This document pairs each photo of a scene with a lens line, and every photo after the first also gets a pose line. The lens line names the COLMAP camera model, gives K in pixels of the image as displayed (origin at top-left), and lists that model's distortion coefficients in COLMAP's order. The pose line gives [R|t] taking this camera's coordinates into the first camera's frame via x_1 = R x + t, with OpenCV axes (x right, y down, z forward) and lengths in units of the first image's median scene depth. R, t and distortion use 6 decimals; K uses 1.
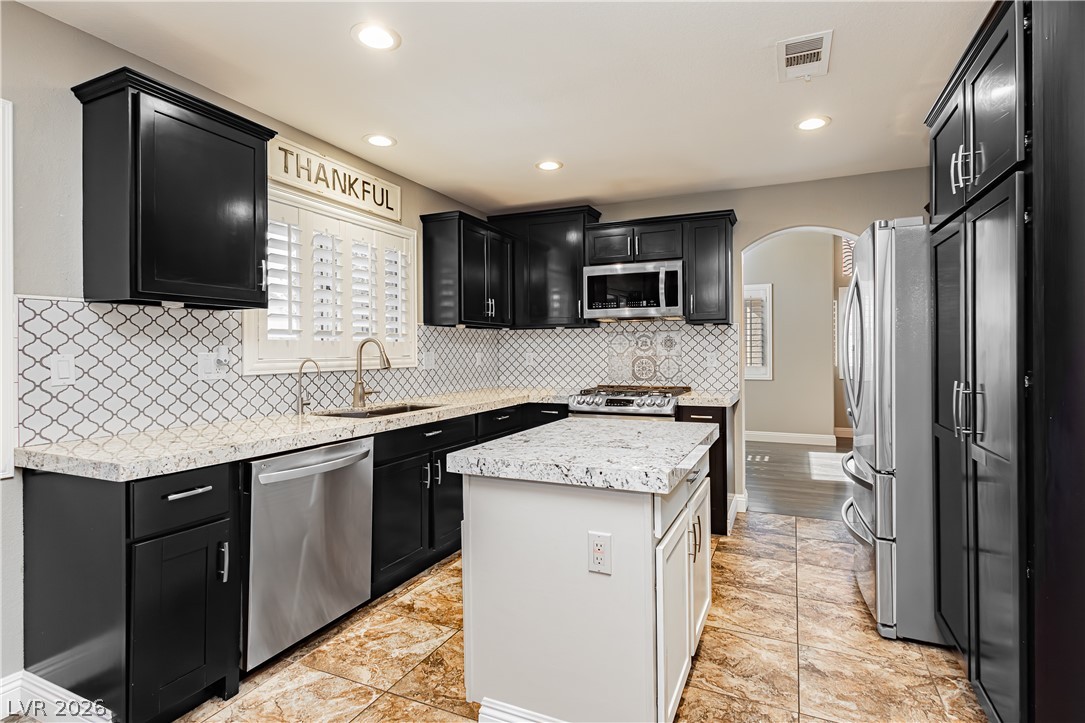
lens RADIAL K [[529.1, 0, 561.4], [0, 529.1, 350.1], [0, 0, 1]] dist [0.005821, 0.000297]
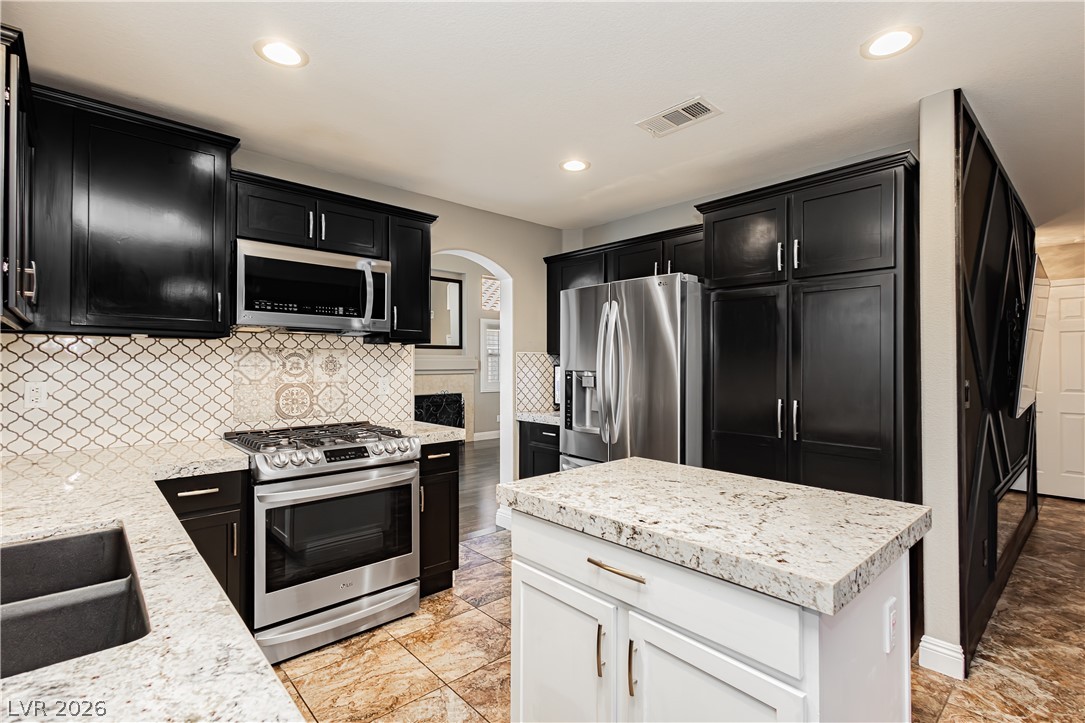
lens RADIAL K [[509.8, 0, 542.5], [0, 509.8, 361.5], [0, 0, 1]] dist [0.003367, -0.000307]
pose [[0.409570, 0.012799, 0.912189, -0.405632], [-0.003140, 0.999915, -0.012619, -0.012951], [-0.912273, 0.002304, 0.409576, 0.524363]]
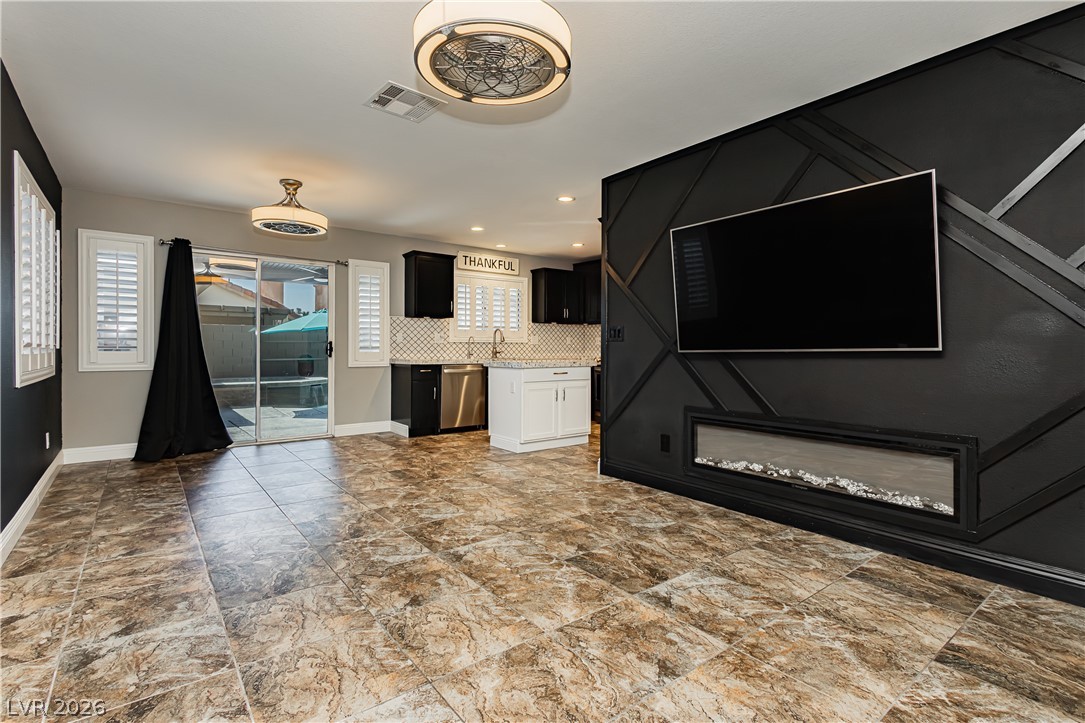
lens RADIAL K [[500.7, 0, 544.2], [0, 500.7, 352.1], [0, 0, 1]] dist [-0.018231, 0.001002]
pose [[0.884237, 0.013980, -0.466829, 0.804771], [-0.008491, 0.999868, 0.013861, 0.045442], [0.466961, -0.008292, 0.884239, -0.818281]]
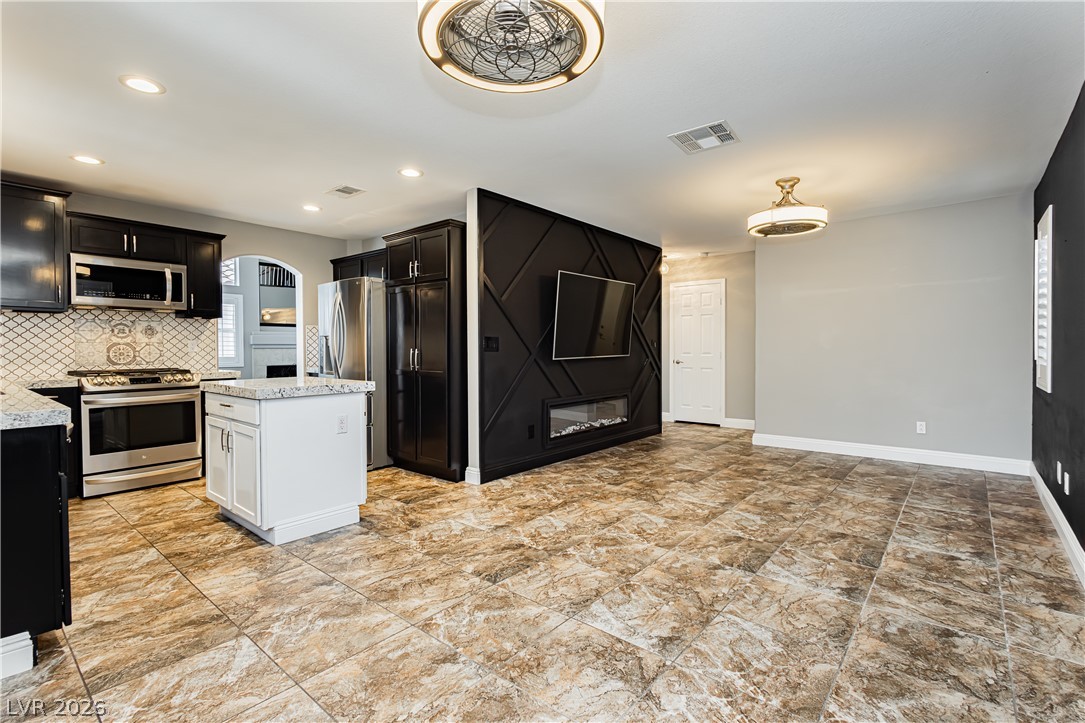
lens RADIAL K [[506.3, 0, 552.2], [0, 506.3, 358.9], [0, 0, 1]] dist [0.016936, -0.010465]
pose [[0.278418, -0.014406, 0.960352, -0.755663], [-0.000373, 0.999886, 0.015107, 0.035317], [-0.960460, -0.004564, 0.278381, -0.187194]]
